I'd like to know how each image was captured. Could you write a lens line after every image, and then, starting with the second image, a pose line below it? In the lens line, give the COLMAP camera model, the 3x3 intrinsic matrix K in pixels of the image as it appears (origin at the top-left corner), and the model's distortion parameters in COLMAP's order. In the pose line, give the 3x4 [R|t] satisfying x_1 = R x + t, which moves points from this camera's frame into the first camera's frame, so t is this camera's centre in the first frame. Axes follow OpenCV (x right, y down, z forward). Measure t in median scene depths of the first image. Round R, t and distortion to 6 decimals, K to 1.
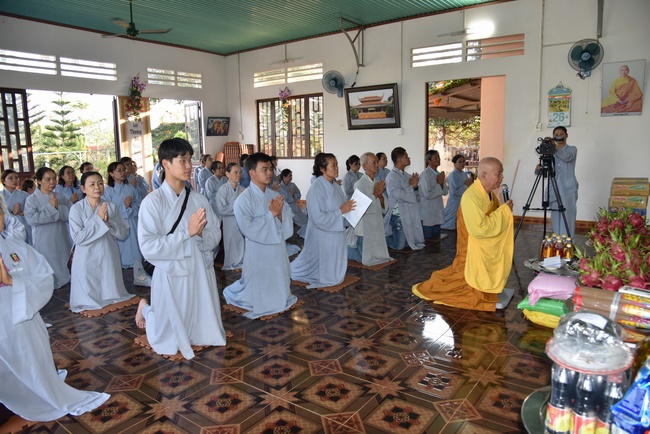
lens RADIAL K [[465.0, 0, 328.0], [0, 465.0, 216.9], [0, 0, 1]] dist [-0.001941, 0.002732]
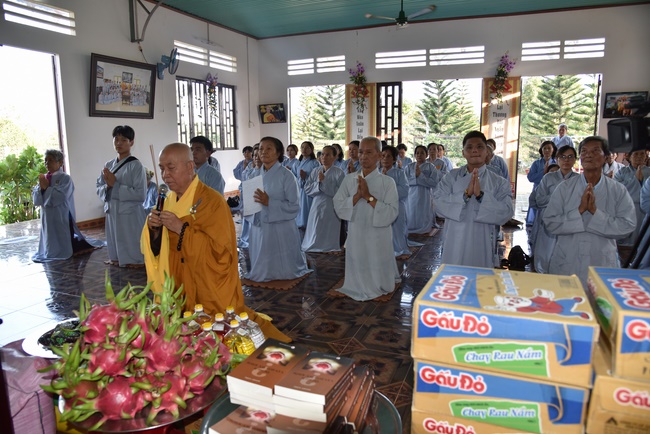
lens RADIAL K [[465.0, 0, 328.7], [0, 465.0, 214.7], [0, 0, 1]] dist [-0.001941, 0.002732]
pose [[0.269605, 0.192977, -0.943437, 0.499013], [-0.152651, 0.975891, 0.155992, -0.092375], [0.950795, 0.101961, 0.292563, 0.483760]]
